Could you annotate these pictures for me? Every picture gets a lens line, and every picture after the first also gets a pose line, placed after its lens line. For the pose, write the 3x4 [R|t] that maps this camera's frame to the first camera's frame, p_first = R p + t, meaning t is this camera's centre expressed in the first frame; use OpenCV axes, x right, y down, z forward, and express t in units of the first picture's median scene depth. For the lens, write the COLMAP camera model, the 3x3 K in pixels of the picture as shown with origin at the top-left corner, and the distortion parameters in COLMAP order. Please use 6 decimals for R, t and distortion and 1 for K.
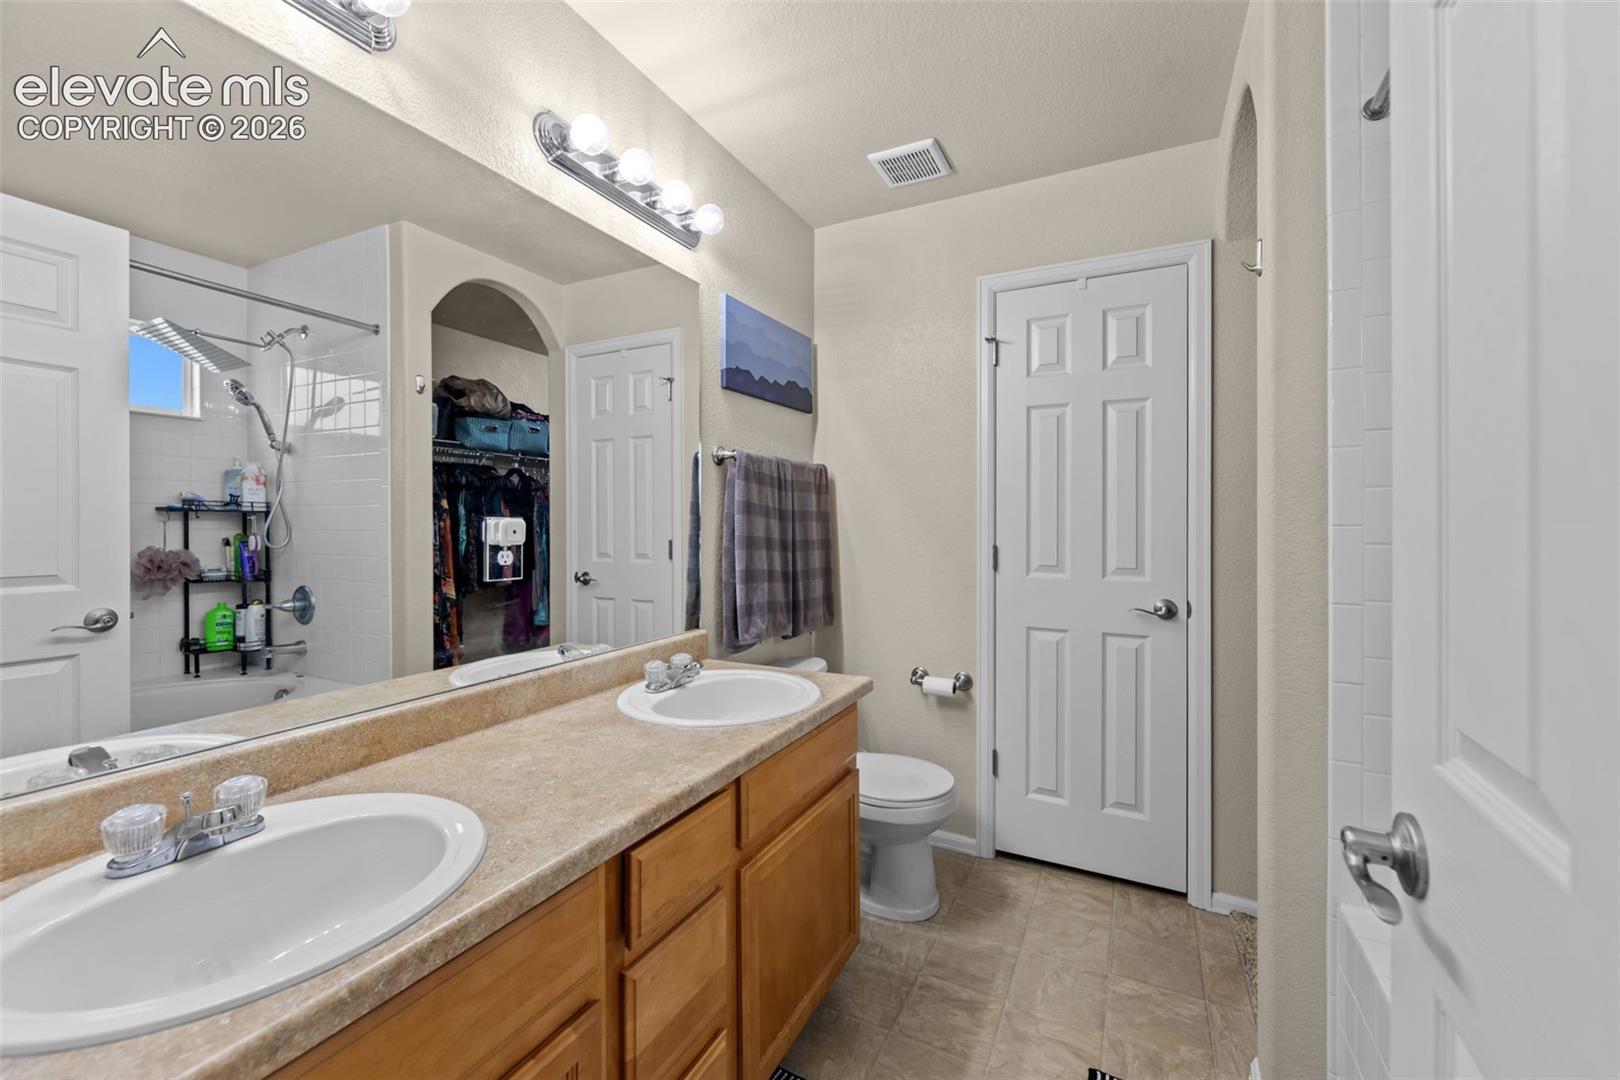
lens RADIAL K [[646.9, 0, 813.2], [0, 646.9, 525.3], [0, 0, 1]] dist [-0.001537, 0.000132]
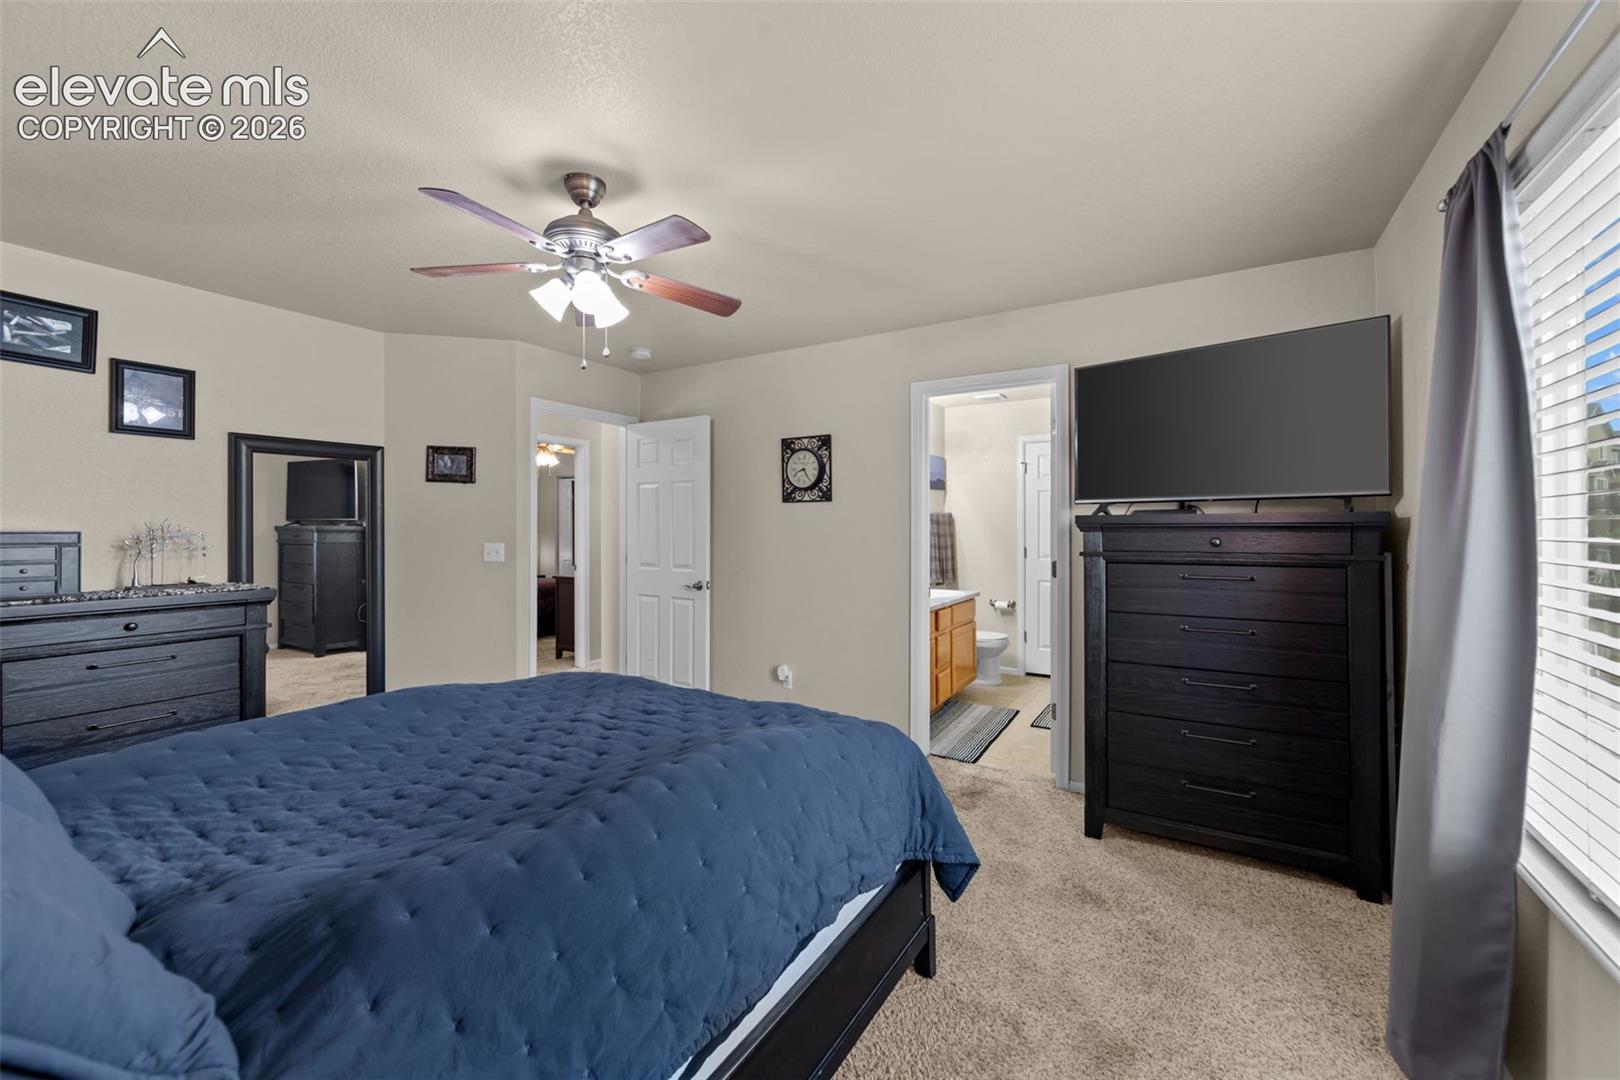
lens RADIAL K [[646.9, 0, 809.9], [0, 646.9, 534.2], [0, 0, 1]] dist [-0.001537, 0.000132]
pose [[0.997043, -0.003278, -0.076779, -0.350365], [0.003501, 0.999990, 0.002766, -0.027642], [0.076770, -0.003026, 0.997044, -1.536580]]
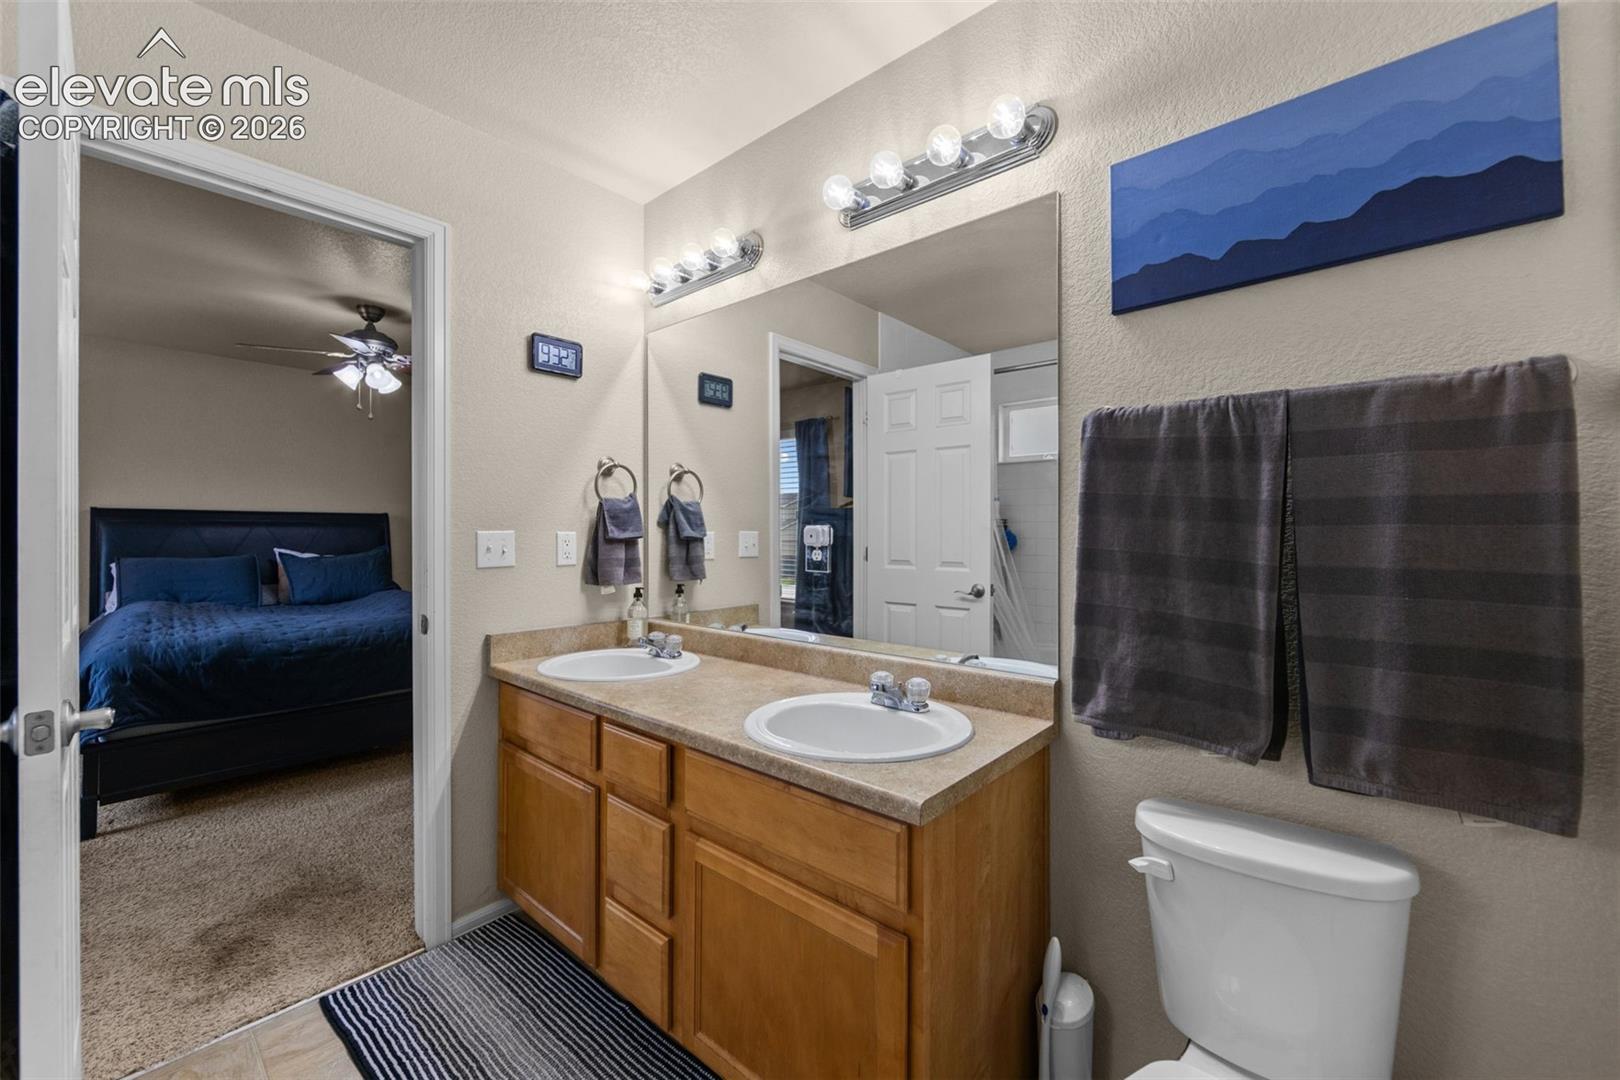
lens RADIAL K [[646.9, 0, 815.7], [0, 646.9, 538.6], [0, 0, 1]] dist [-0.001537, 0.000132]
pose [[-0.255391, 0.002456, -0.966835, 0.454026], [-0.011085, 0.999924, 0.005469, 0.004531], [0.966774, 0.012114, -0.255344, 0.734383]]
